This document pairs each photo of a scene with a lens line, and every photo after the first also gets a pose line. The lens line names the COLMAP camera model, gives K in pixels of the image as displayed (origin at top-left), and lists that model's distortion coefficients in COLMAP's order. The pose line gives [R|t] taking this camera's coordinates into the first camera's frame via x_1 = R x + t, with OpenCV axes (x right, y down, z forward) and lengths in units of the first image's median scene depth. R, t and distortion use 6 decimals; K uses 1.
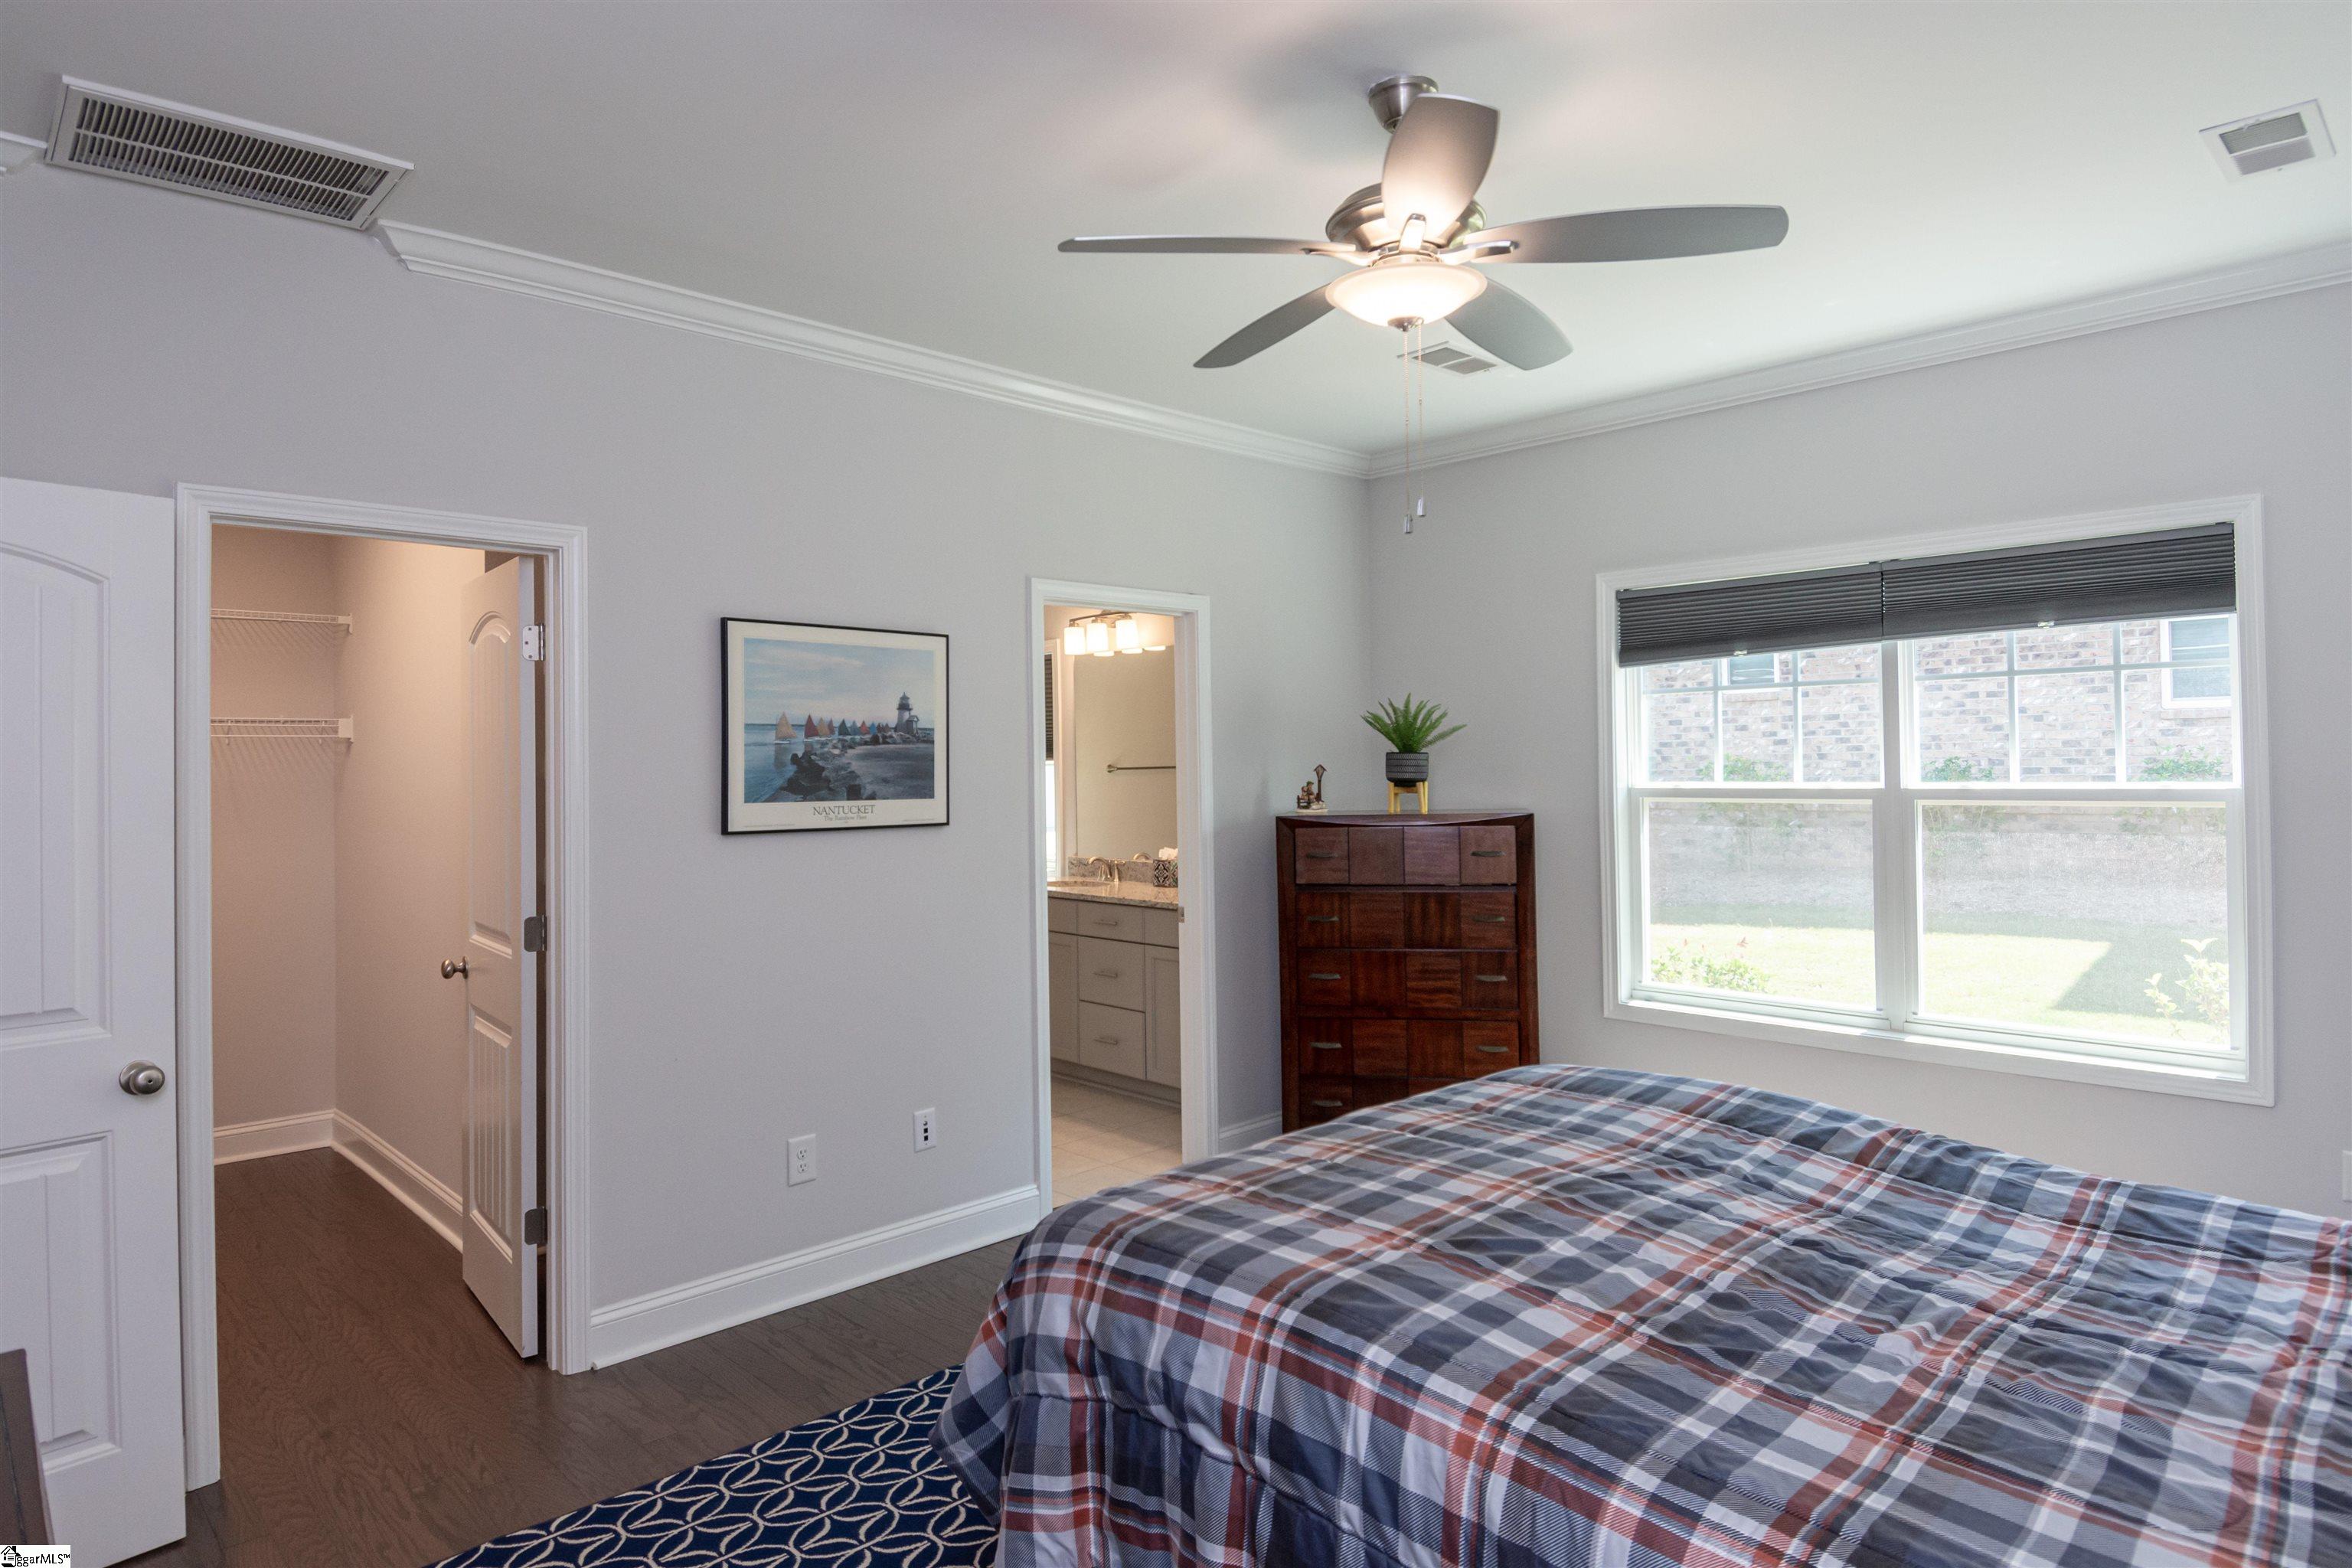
lens RADIAL K [[1353.3, 0, 1185.1], [0, 1353.3, 746.9], [0, 0, 1]] dist [0.049339, -0.065085]
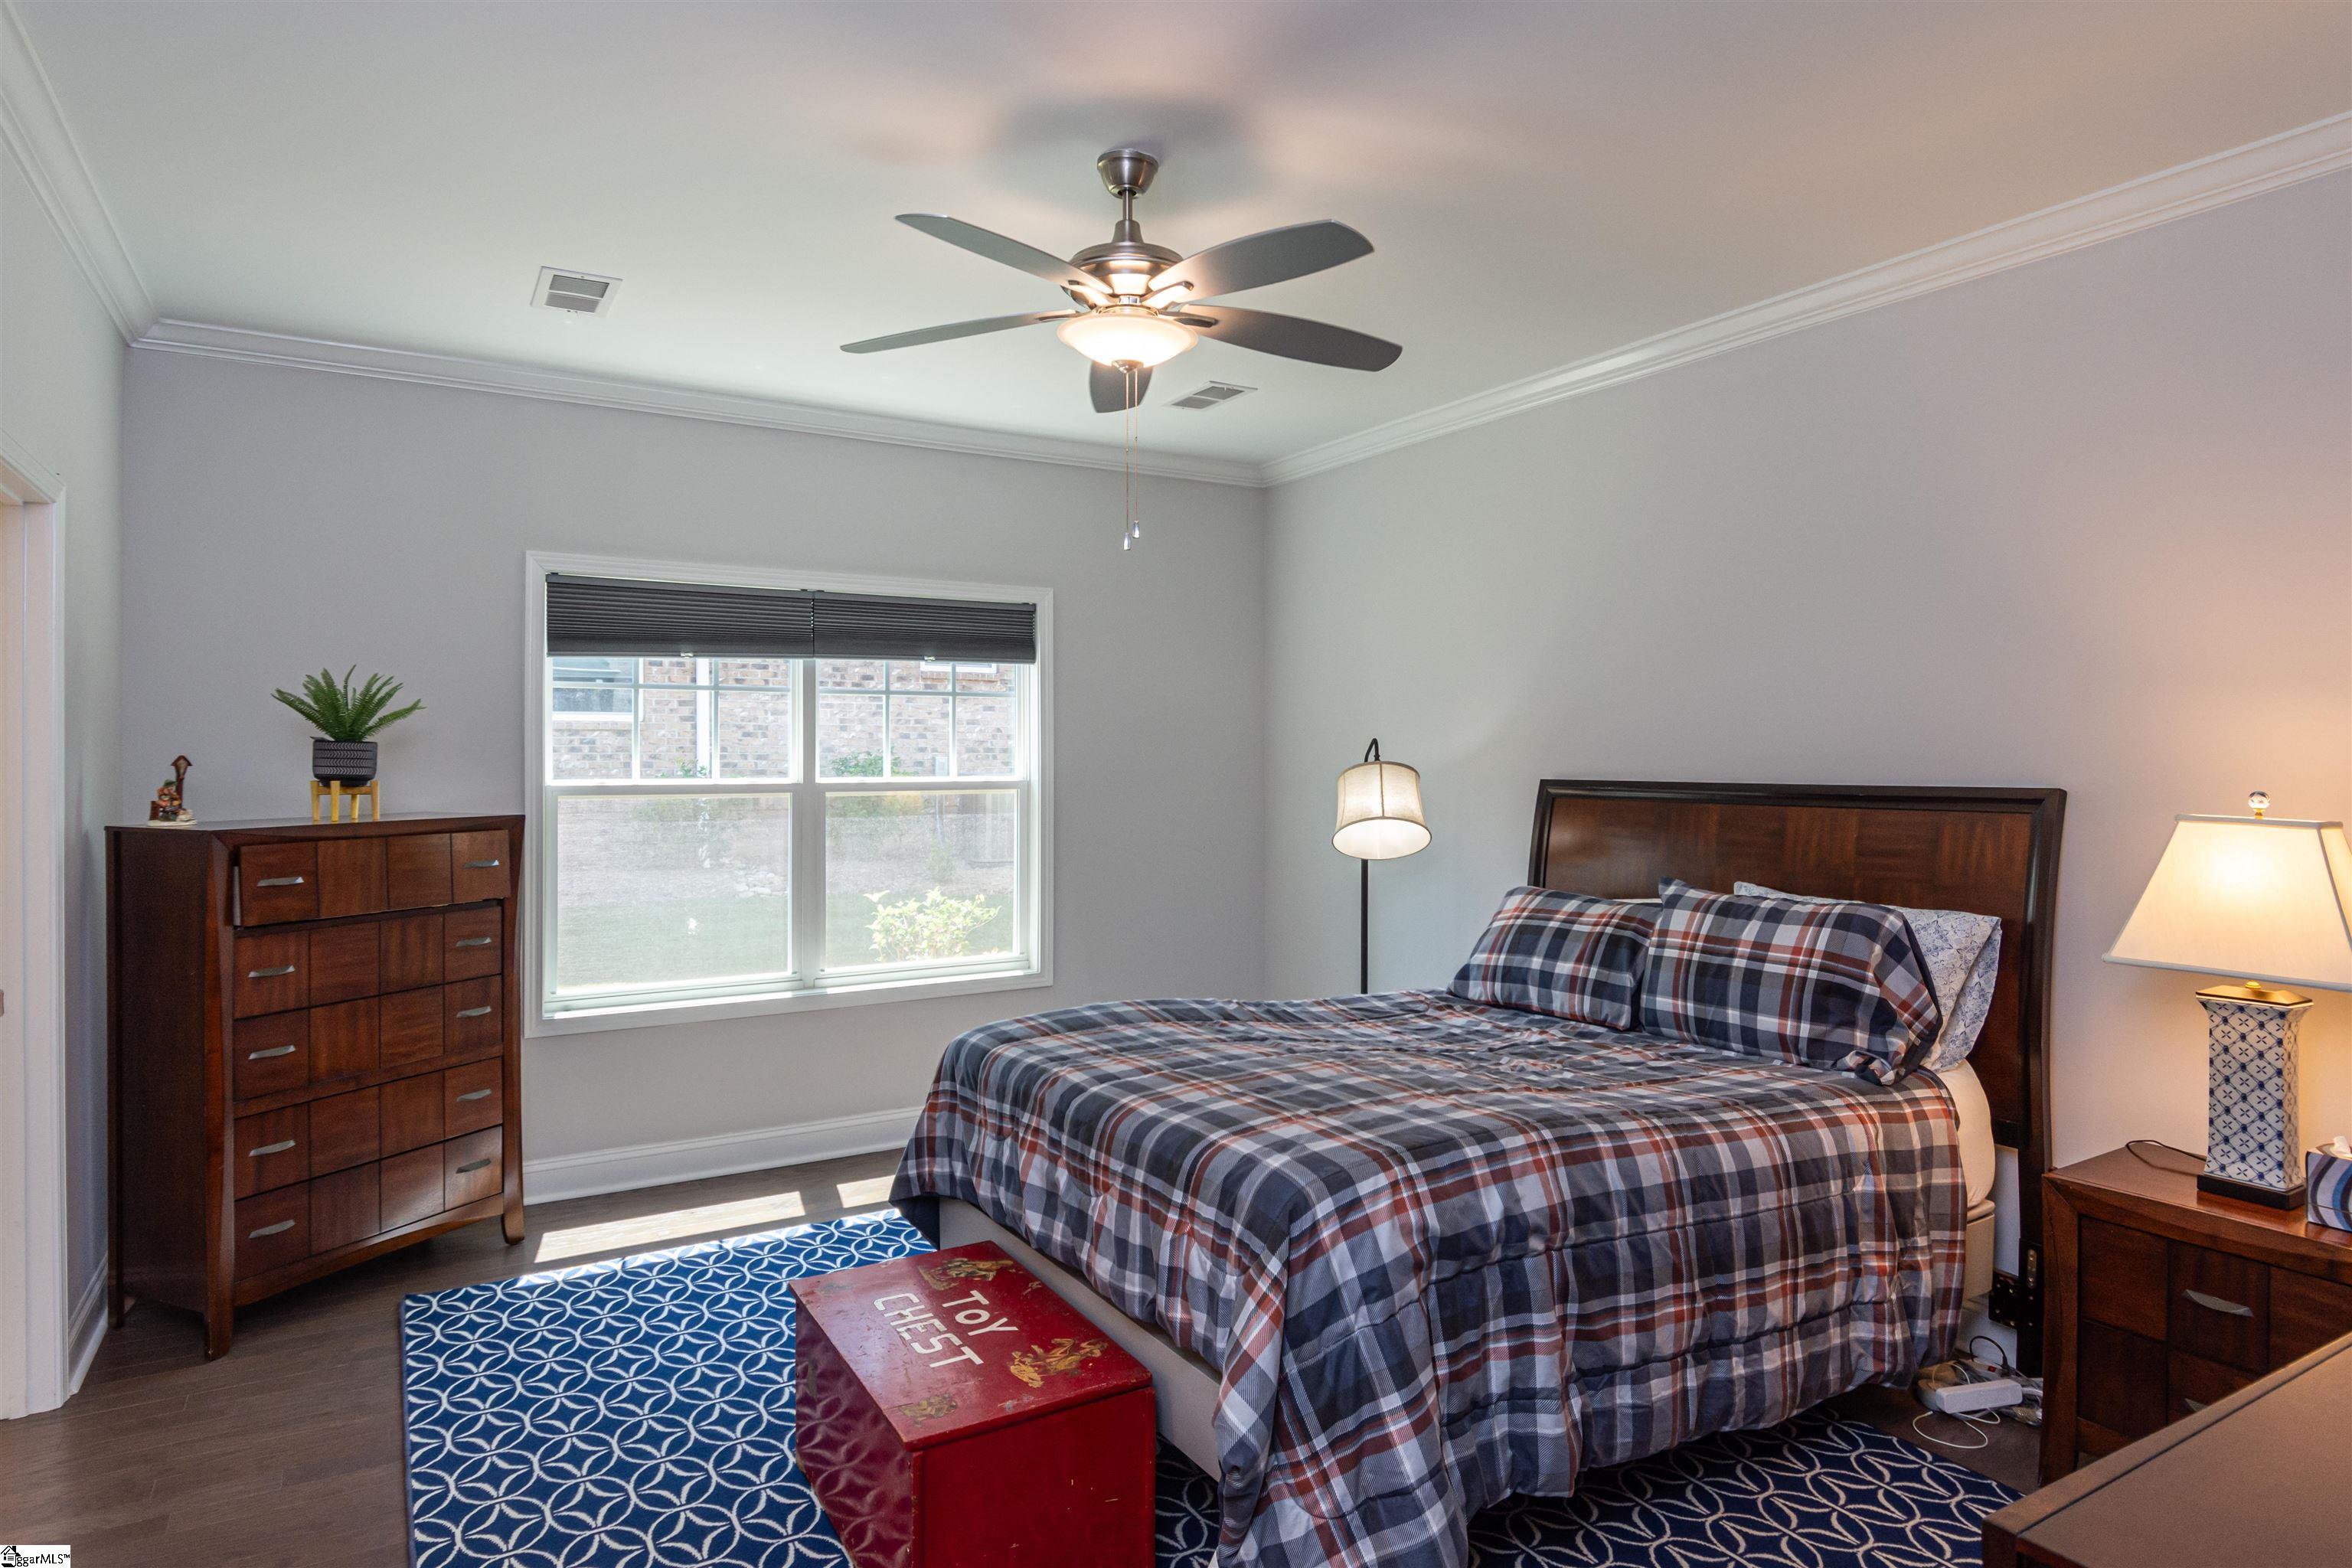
lens RADIAL K [[1410.5, 0, 1169.0], [0, 1410.5, 732.2], [0, 0, 1]] dist [-0.004217, -0.003389]
pose [[0.207462, 0.031050, 0.977750, -0.545160], [-0.017782, 0.999451, -0.027966, 0.013416], [-0.978081, -0.011584, 0.207900, 0.395764]]
